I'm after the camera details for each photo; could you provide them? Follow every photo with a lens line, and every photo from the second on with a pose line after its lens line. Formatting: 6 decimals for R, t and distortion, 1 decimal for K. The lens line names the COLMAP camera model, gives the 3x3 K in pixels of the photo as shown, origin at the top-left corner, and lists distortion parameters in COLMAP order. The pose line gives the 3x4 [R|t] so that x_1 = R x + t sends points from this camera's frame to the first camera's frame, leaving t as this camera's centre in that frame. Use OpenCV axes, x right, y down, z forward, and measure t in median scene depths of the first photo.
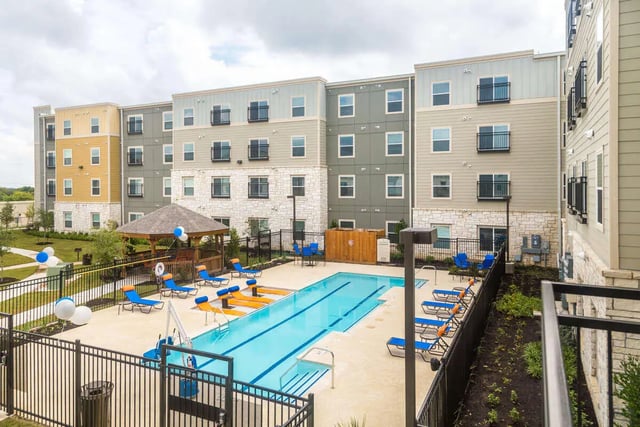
lens RADIAL K [[467.6, 0, 319.0], [0, 467.6, 186.2], [0, 0, 1]] dist [-0.000165, 0.000142]
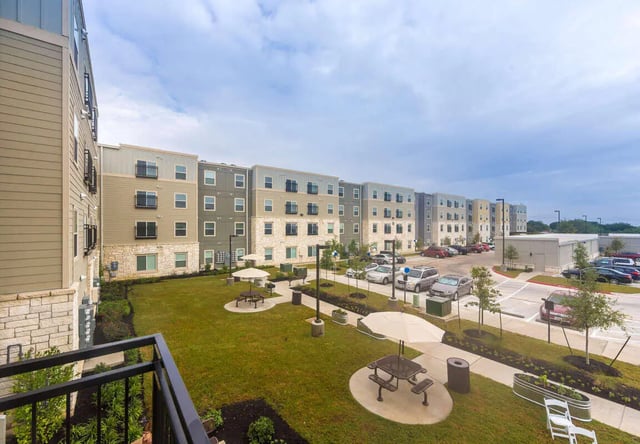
lens RADIAL K [[257.3, 0, 320.0], [0, 257.3, 222.0], [0, 0, 1]] dist [-0.000058, 0.000003]
pose [[0.442806, 0.024282, 0.896289, -0.985808], [0.001762, 0.999608, -0.027951, 0.003350], [-0.896616, 0.013957, 0.442589, 0.500979]]
